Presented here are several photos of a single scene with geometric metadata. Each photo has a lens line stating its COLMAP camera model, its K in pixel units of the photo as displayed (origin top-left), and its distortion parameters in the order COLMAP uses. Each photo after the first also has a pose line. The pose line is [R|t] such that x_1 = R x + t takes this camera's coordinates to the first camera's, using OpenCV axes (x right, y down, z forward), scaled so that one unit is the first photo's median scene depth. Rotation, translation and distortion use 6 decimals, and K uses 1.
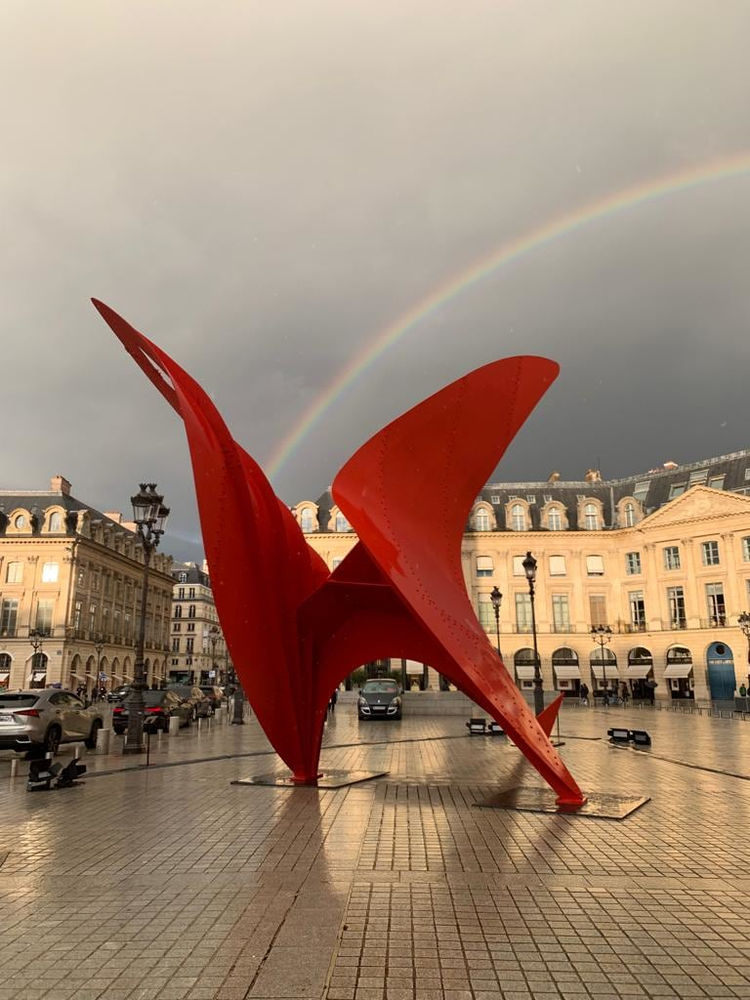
lens RADIAL K [[702.5, 0, 375.0], [0, 702.5, 500.0], [0, 0, 1]] dist [-0.006692, -0.001427]
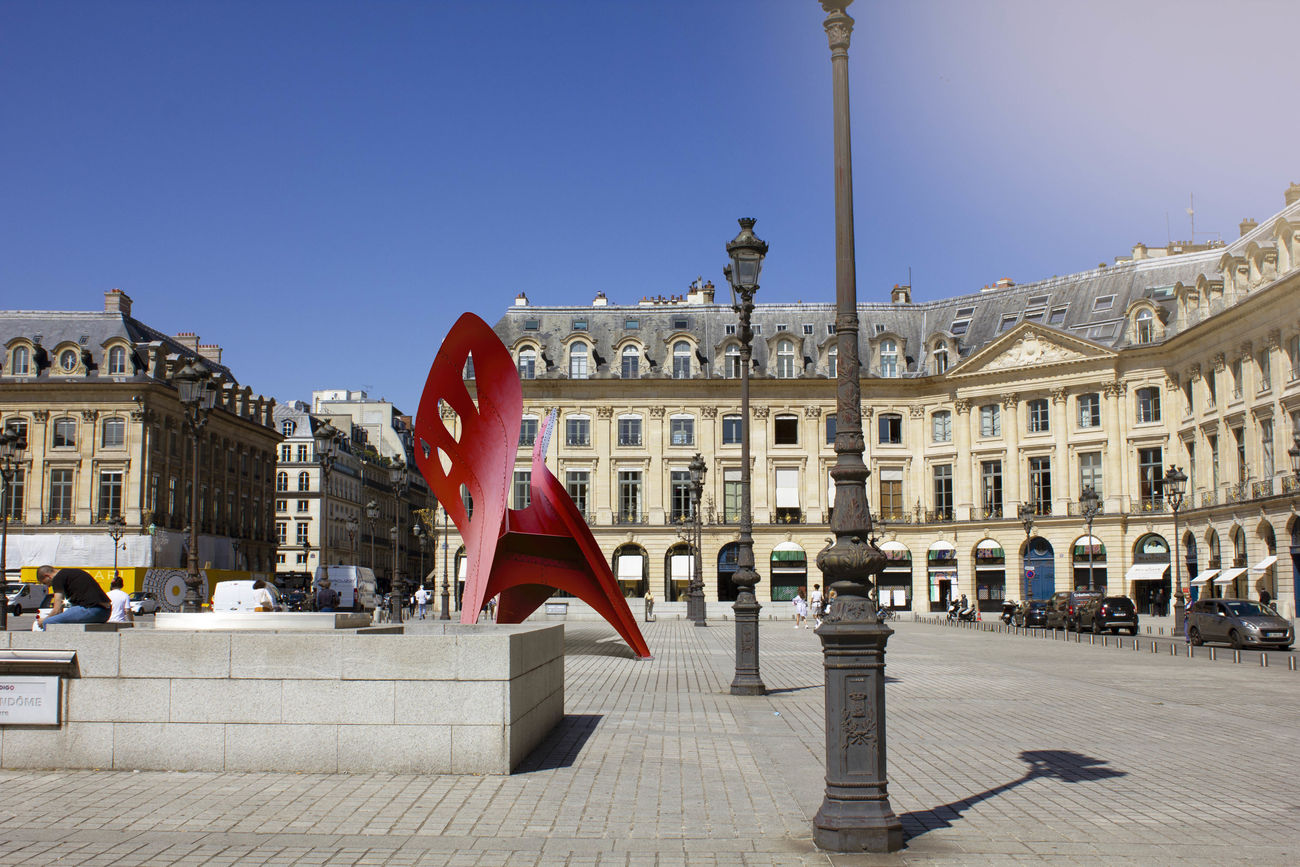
lens RADIAL K [[2010.5, 0, 650.0], [0, 2010.5, 433.5], [0, 0, 1]] dist [-0.050462, 0.136363]
pose [[0.999985, 0.001491, 0.005220, 0.050313], [-0.002343, 0.985918, 0.167215, -0.206058], [-0.004897, -0.167225, 0.985907, -0.861270]]
